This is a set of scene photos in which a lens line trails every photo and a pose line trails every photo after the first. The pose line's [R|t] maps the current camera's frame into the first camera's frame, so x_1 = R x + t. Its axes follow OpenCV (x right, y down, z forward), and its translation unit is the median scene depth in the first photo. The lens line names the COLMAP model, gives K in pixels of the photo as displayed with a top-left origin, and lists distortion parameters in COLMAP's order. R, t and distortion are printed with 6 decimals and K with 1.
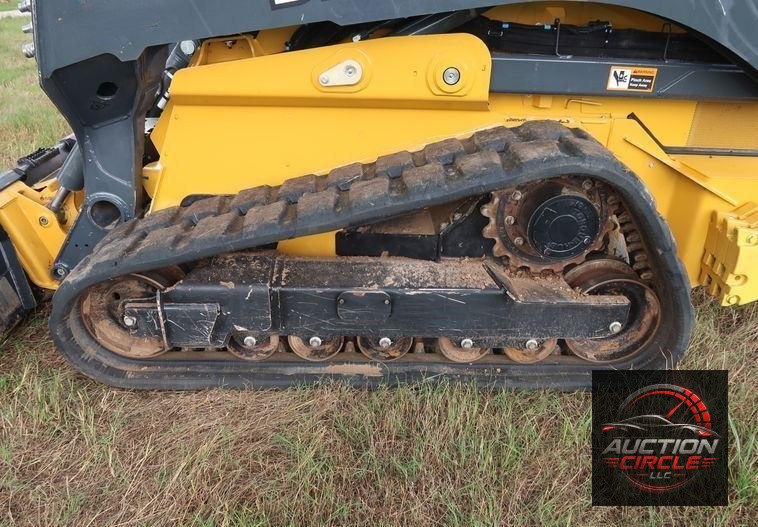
lens RADIAL K [[595.6, 0, 380.0], [0, 595.6, 281.4], [0, 0, 1]] dist [-0.020944, -0.005572]
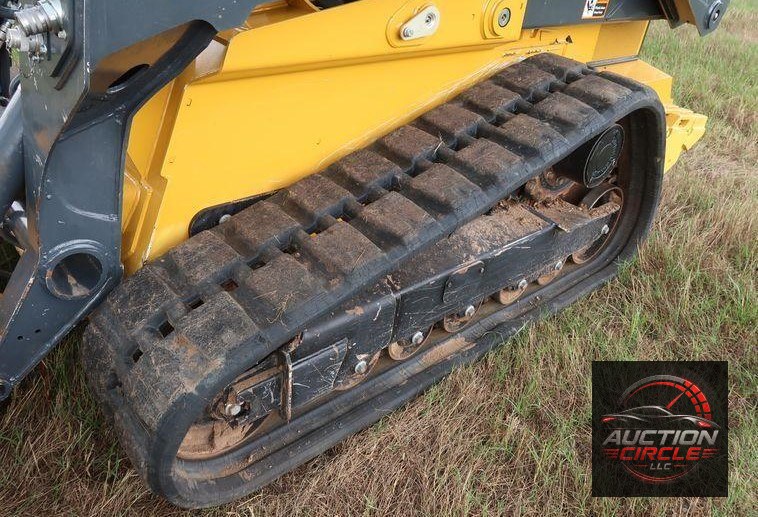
lens RADIAL K [[605.1, 0, 378.4], [0, 605.1, 273.2], [0, 0, 1]] dist [-0.028808, -0.001247]
pose [[0.763904, -0.310189, 0.565892, -0.657148], [0.221974, 0.949695, 0.220923, -0.208316], [-0.605953, -0.043151, 0.794329, 0.341783]]
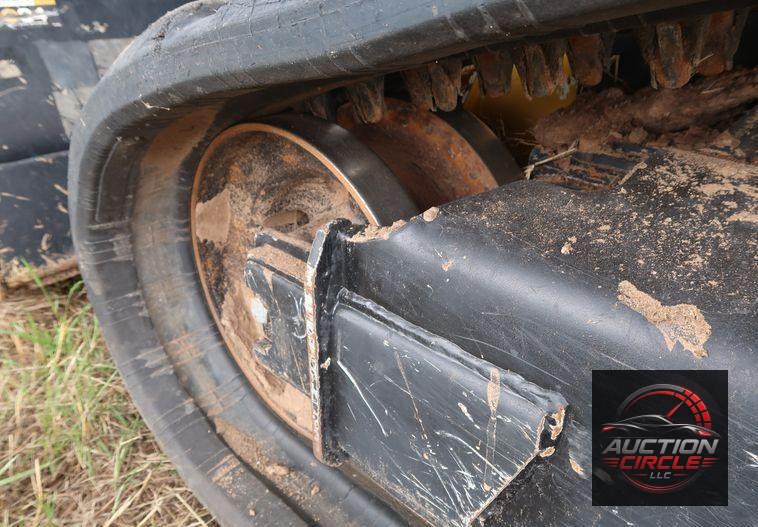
lens RADIAL K [[589.6, 0, 374.7], [0, 589.6, 281.8], [0, 0, 1]] dist [-0.027390, 0.001919]
pose [[0.709571, 0.325933, -0.624721, -0.214557], [-0.327265, 0.937604, 0.117457, 0.004207], [0.624025, 0.121105, 0.771963, 0.824993]]
